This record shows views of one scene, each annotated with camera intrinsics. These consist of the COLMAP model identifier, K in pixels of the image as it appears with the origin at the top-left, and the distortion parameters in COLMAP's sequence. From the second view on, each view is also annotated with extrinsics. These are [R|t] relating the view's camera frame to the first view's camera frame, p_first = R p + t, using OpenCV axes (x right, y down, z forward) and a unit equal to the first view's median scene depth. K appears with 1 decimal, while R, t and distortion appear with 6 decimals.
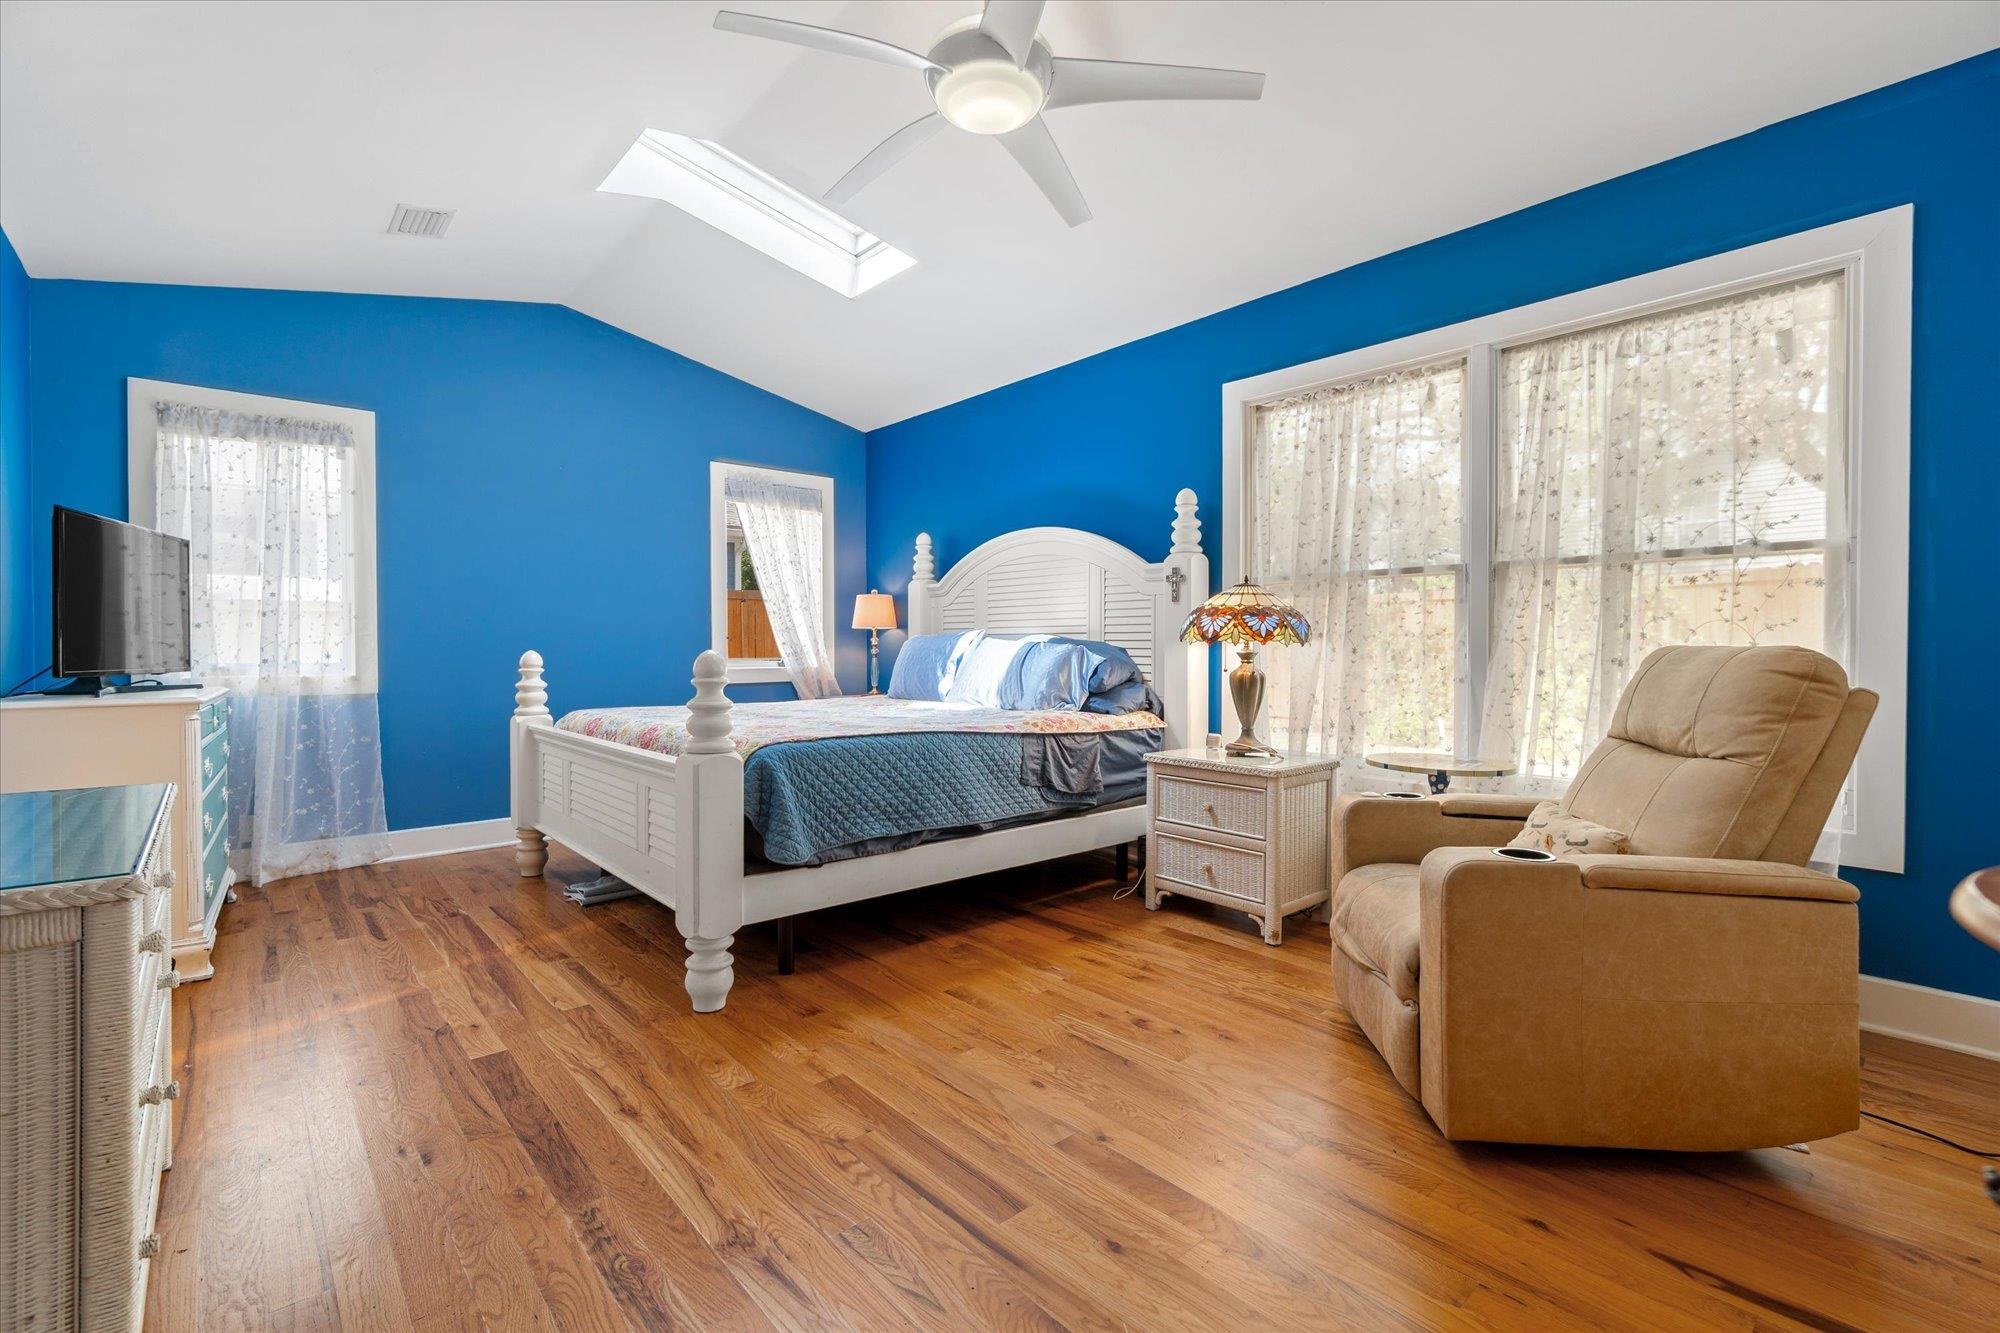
lens RADIAL K [[874.7, 0, 977.7], [0, 874.7, 675.8], [0, 0, 1]] dist [-0.000815, 0.000165]
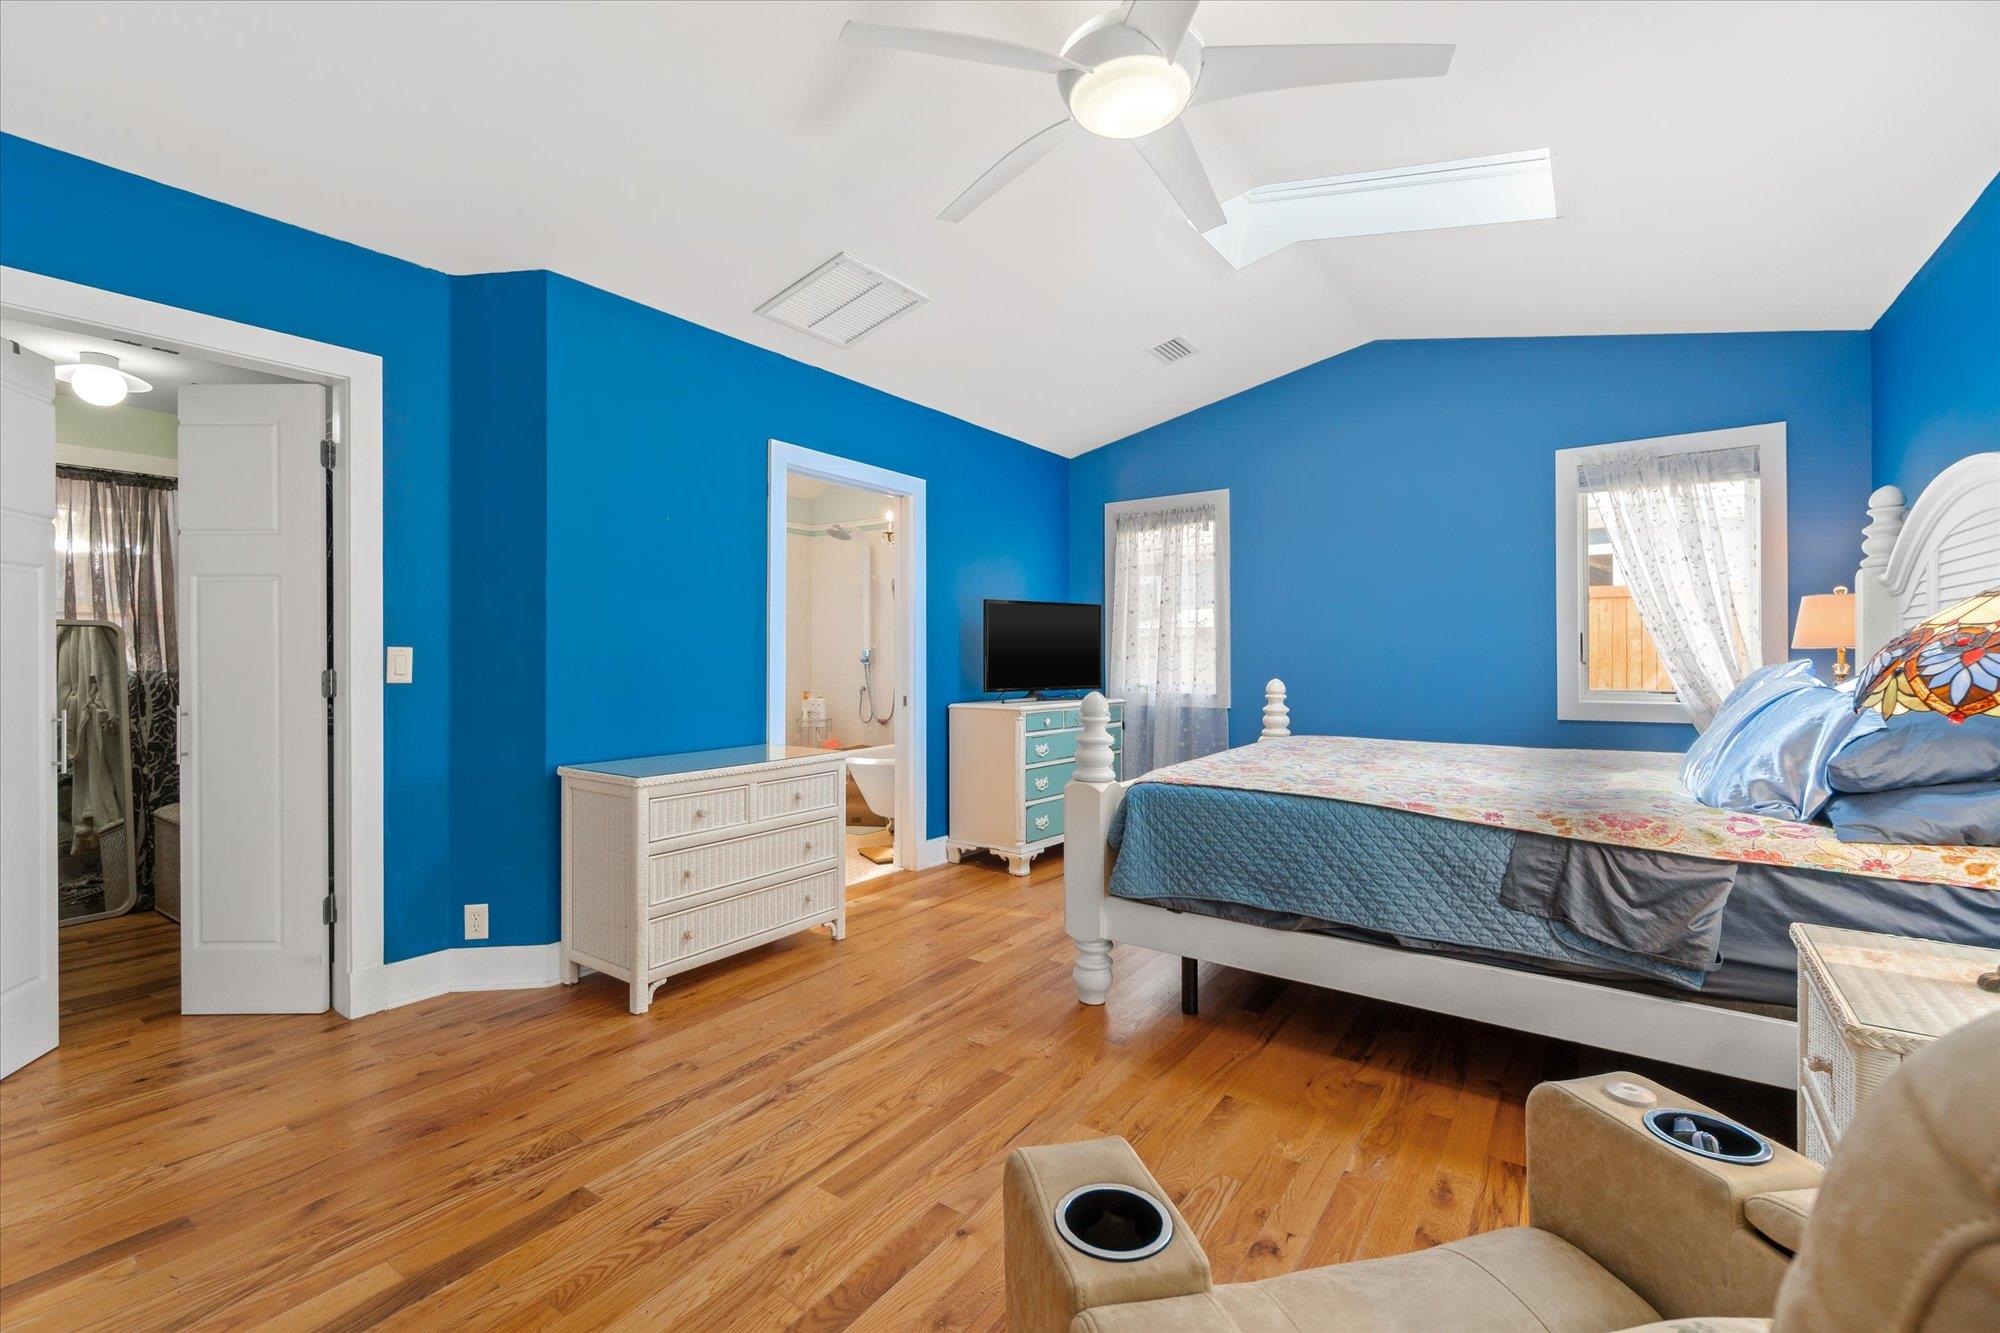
lens RADIAL K [[874.7, 0, 977.7], [0, 874.7, 675.8], [0, 0, 1]] dist [-0.000815, 0.000165]
pose [[0.223081, 0.022645, -0.974537, 0.603393], [-0.027002, 0.999490, 0.017043, -0.050307], [0.974426, 0.022513, 0.223579, 0.455985]]
